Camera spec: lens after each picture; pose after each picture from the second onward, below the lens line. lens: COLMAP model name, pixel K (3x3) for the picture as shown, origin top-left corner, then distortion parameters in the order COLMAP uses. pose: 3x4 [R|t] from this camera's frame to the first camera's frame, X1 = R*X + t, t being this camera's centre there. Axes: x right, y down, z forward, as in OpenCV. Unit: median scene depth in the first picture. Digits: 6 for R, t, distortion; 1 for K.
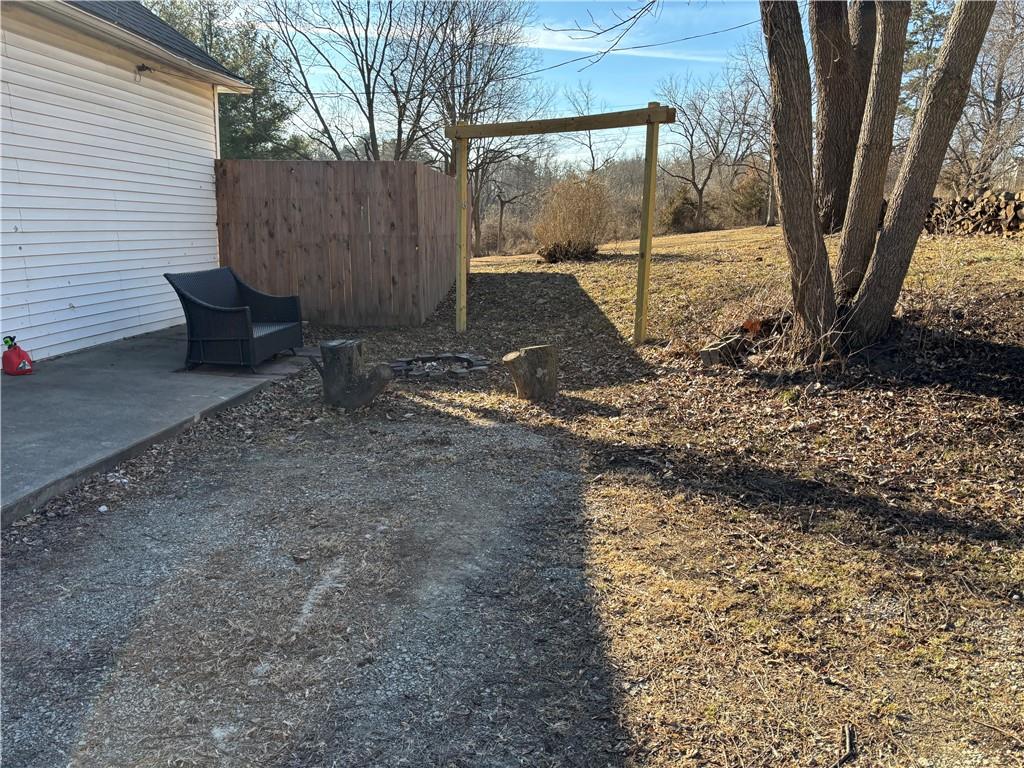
lens RADIAL K [[789.5, 0, 509.7], [0, 789.5, 371.9], [0, 0, 1]] dist [0.056518, -0.059422]
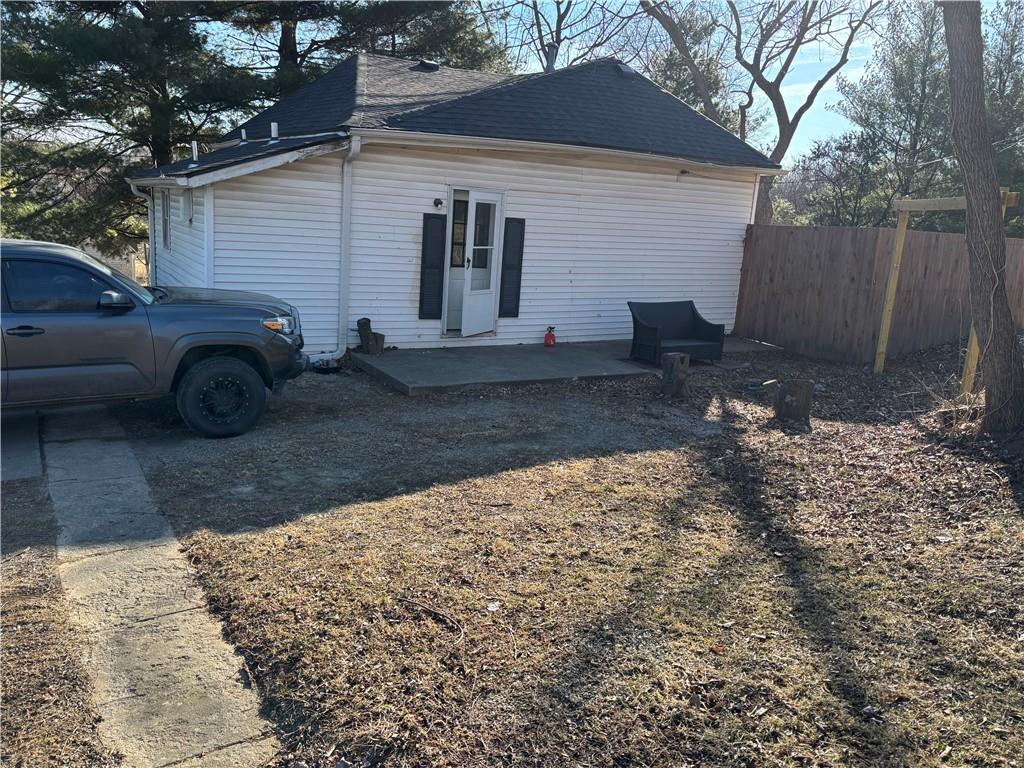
lens RADIAL K [[789.5, 0, 509.7], [0, 789.5, 371.9], [0, 0, 1]] dist [0.056518, -0.059422]
pose [[0.565840, 0.164632, -0.807912, 0.564149], [-0.186038, 0.980087, 0.069421, -0.032543], [0.803253, 0.111021, 0.585200, -0.121810]]
